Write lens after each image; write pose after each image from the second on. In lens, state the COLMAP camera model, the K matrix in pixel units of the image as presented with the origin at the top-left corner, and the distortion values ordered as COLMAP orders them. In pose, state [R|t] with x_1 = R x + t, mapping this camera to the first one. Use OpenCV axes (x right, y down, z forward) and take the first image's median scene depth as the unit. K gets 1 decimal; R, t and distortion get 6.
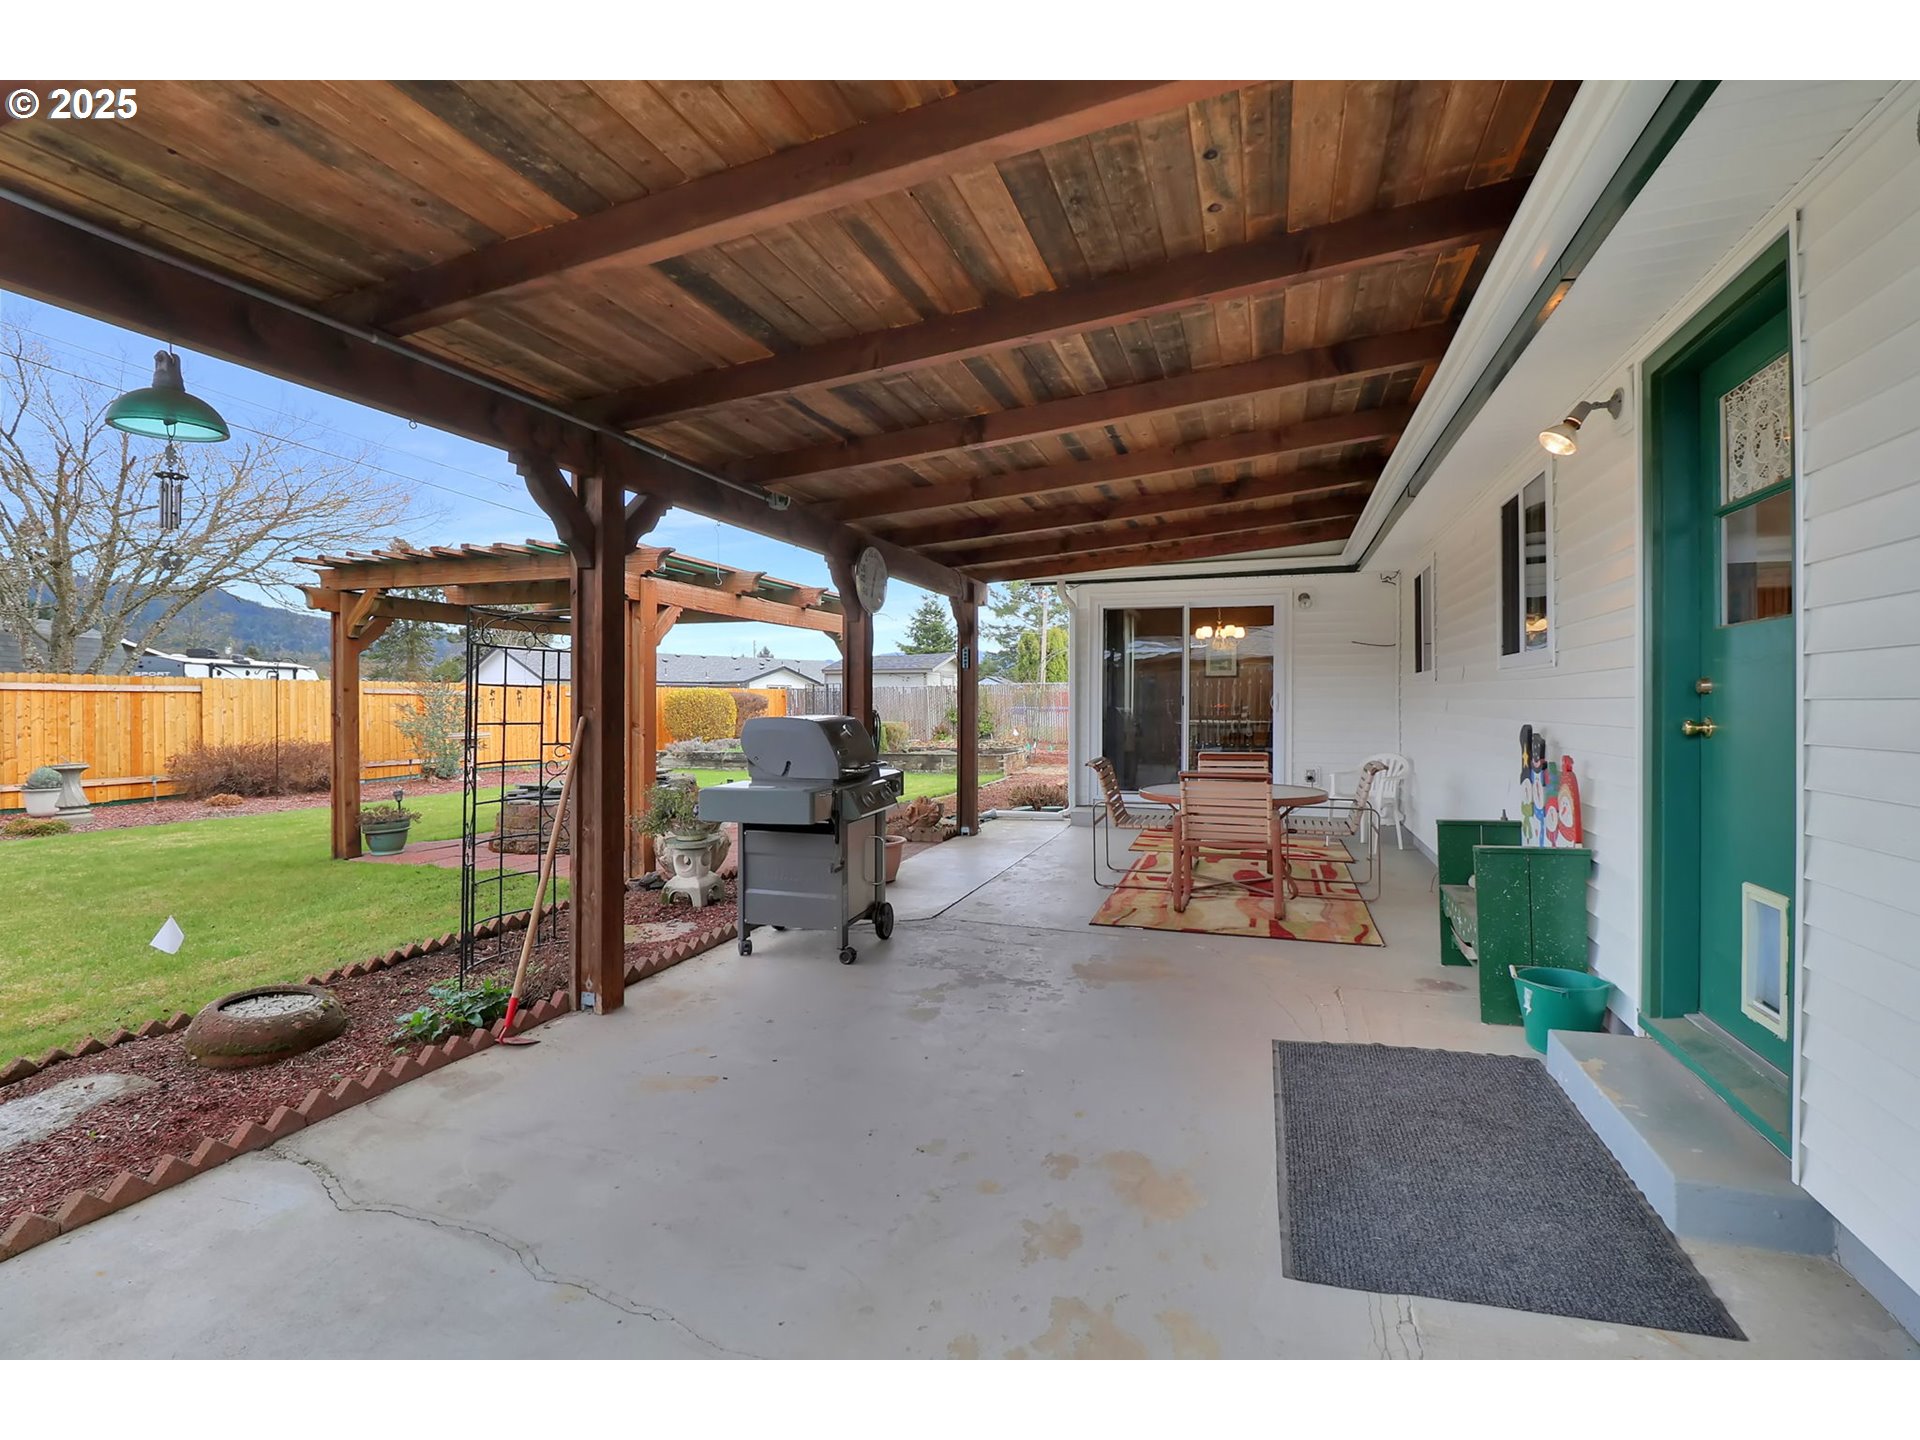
lens RADIAL K [[1068.9, 0, 960.0], [0, 1068.9, 720.0], [0, 0, 1]] dist [0.001415, 0.000371]
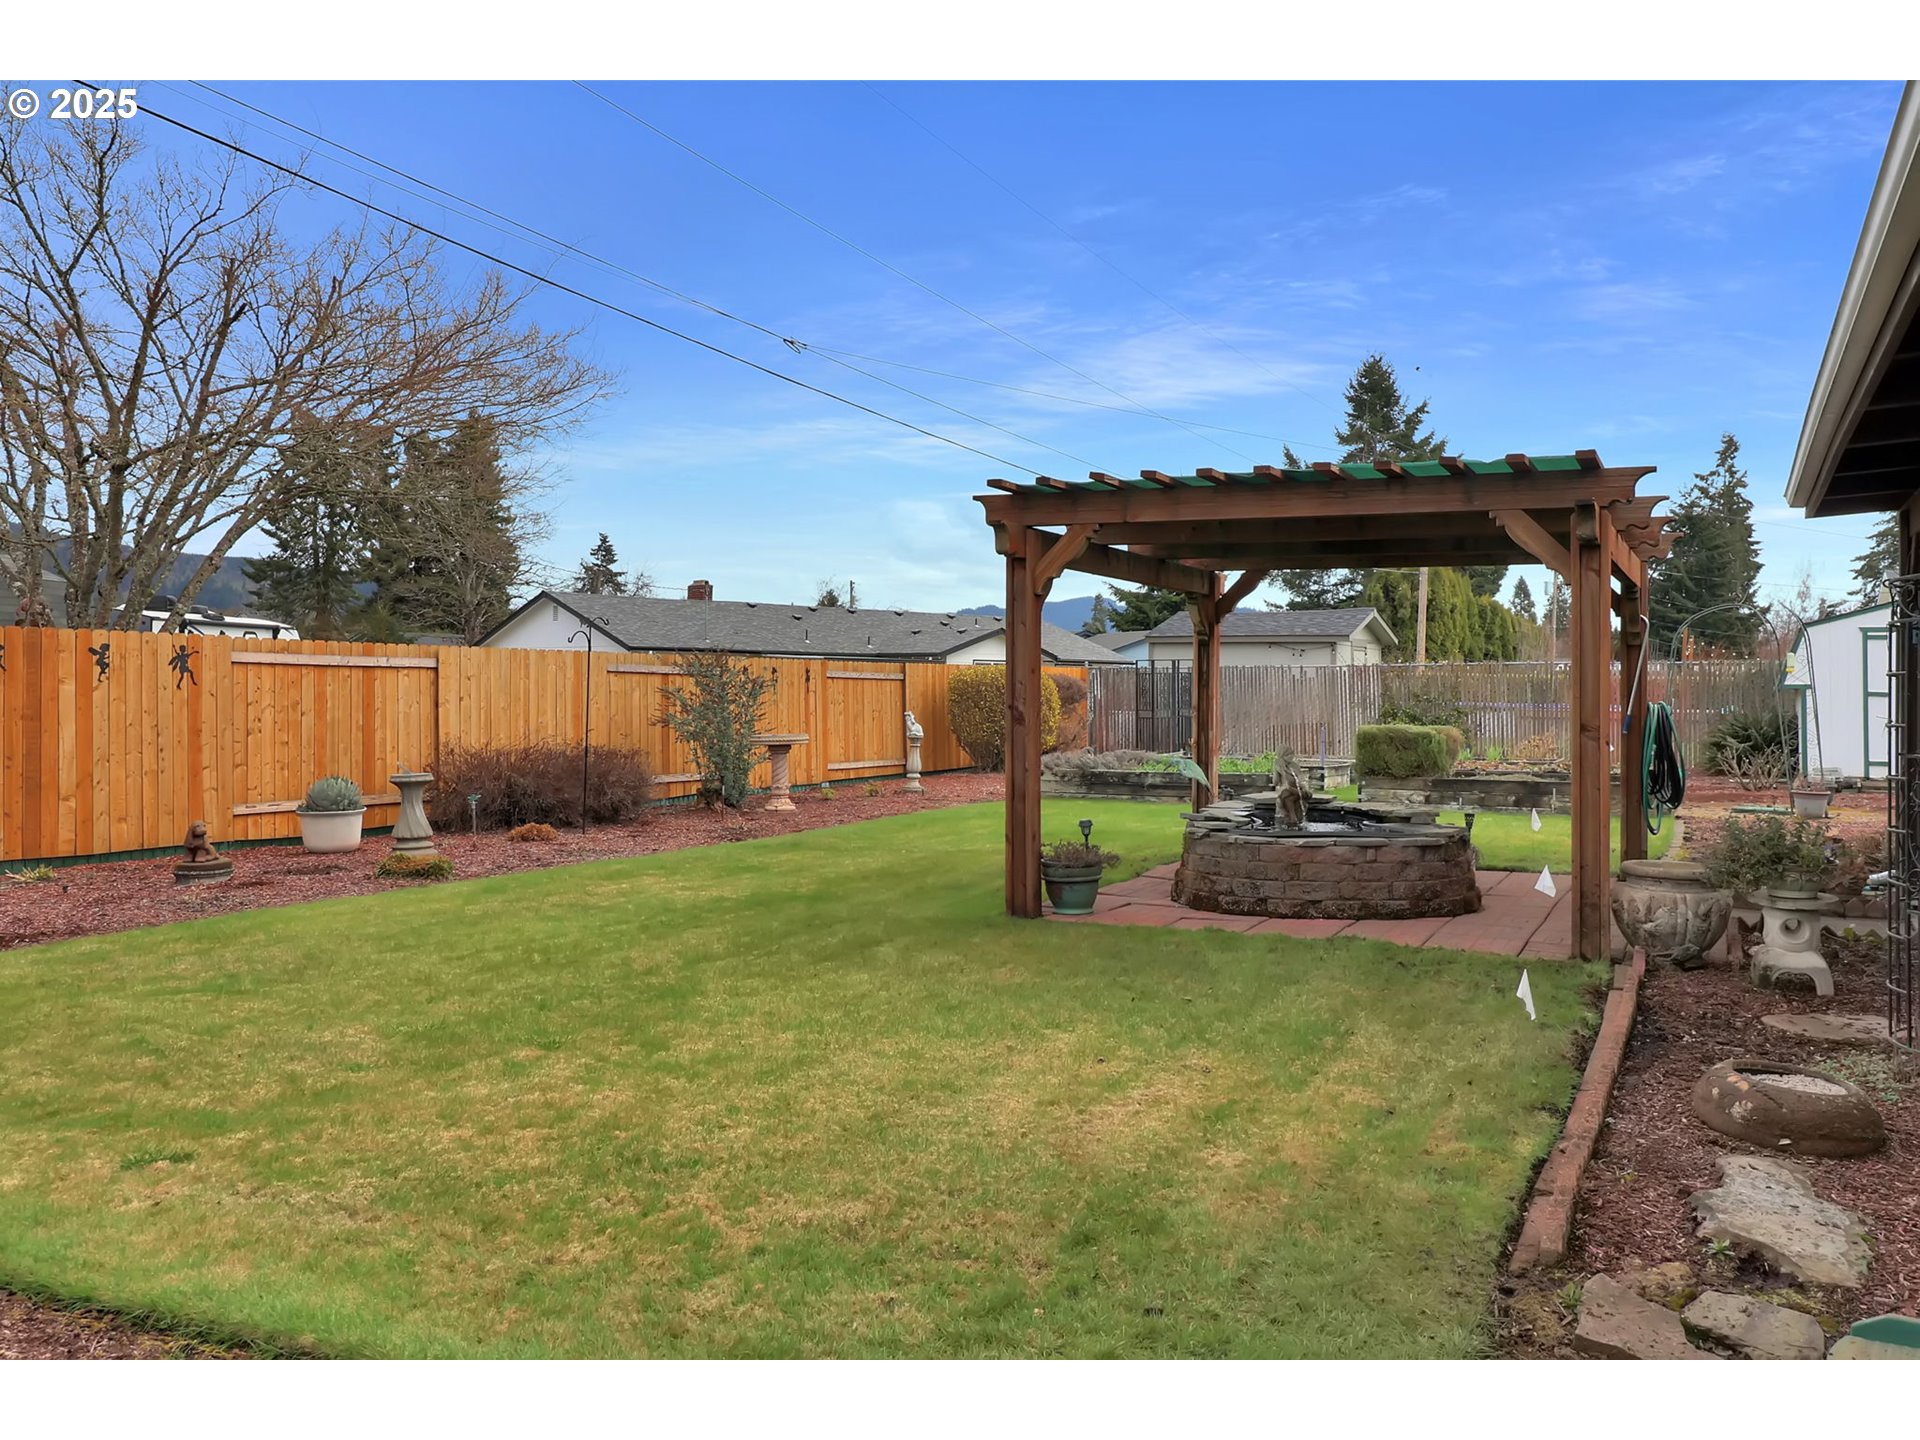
lens RADIAL K [[1872.2, 0, 960.0], [0, 1872.2, 720.0], [0, 0, 1]] dist [0.001834, -0.000925]
pose [[0.993455, 0.013210, -0.113461, -0.270654], [-0.013181, 0.999913, 0.001010, 0.000514], [0.113465, 0.000492, 0.993542, -0.113923]]
